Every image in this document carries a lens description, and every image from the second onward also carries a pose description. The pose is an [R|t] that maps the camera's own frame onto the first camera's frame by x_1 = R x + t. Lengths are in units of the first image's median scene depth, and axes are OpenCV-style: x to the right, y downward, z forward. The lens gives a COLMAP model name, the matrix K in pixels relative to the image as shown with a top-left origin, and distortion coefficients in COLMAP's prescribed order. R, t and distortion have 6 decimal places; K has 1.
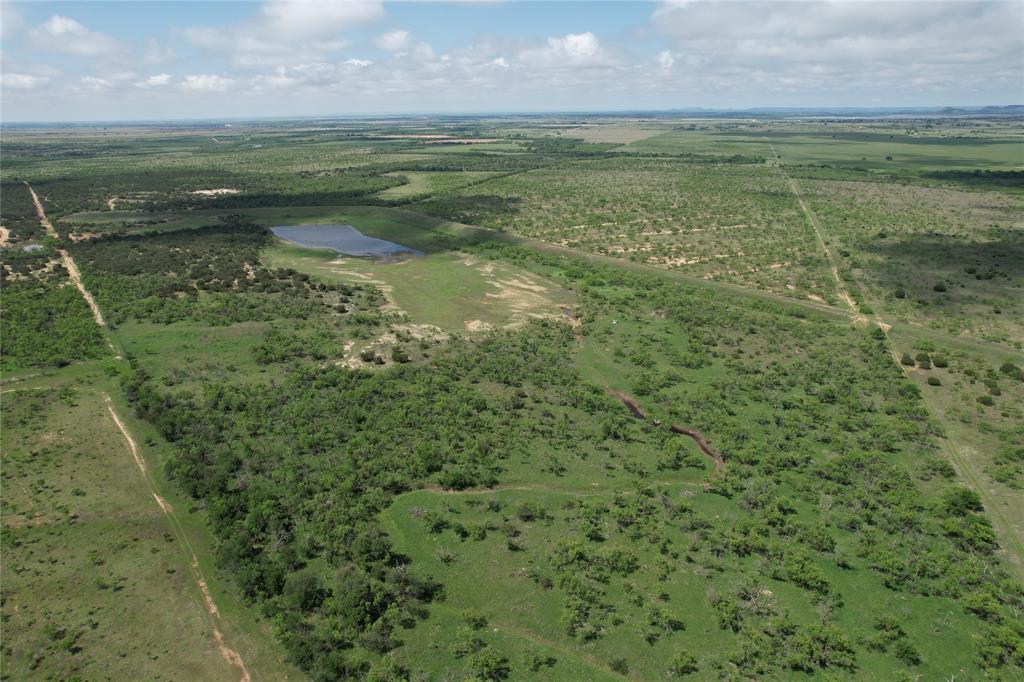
lens RADIAL K [[640.1, 0, 512.0], [0, 640.1, 341.0], [0, 0, 1]] dist [-0.065655, 0.052306]
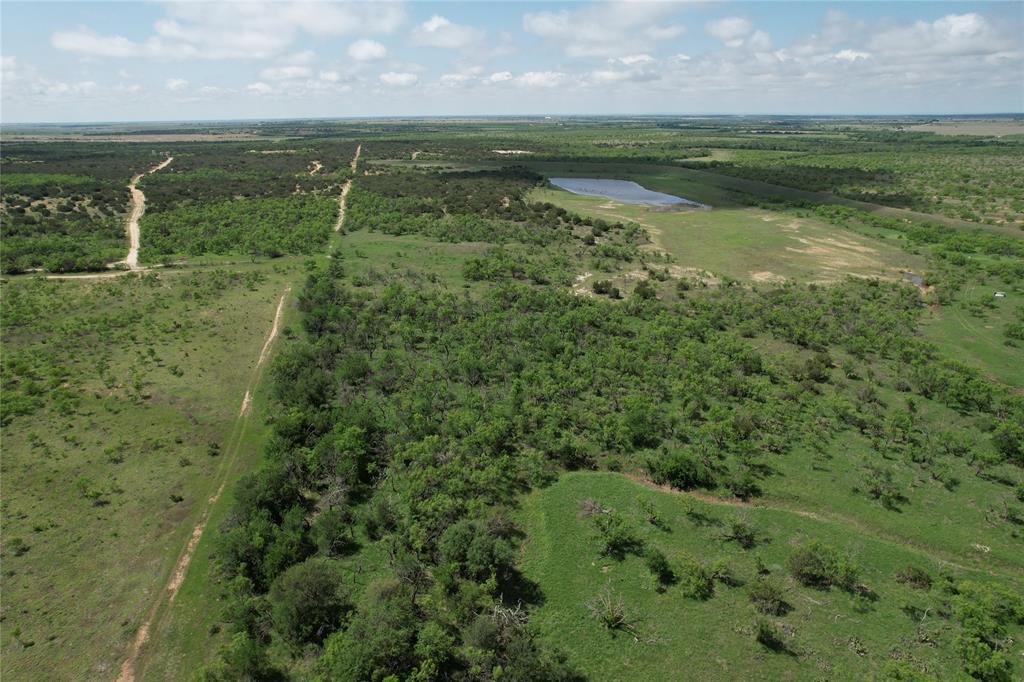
lens RADIAL K [[640.1, 0, 512.0], [0, 640.1, 341.0], [0, 0, 1]] dist [-0.065655, 0.052306]
pose [[0.896493, 0.147089, -0.417930, -0.004415], [-0.145413, 0.988714, 0.036052, 0.086913], [0.418516, 0.028452, 0.907764, 0.349284]]
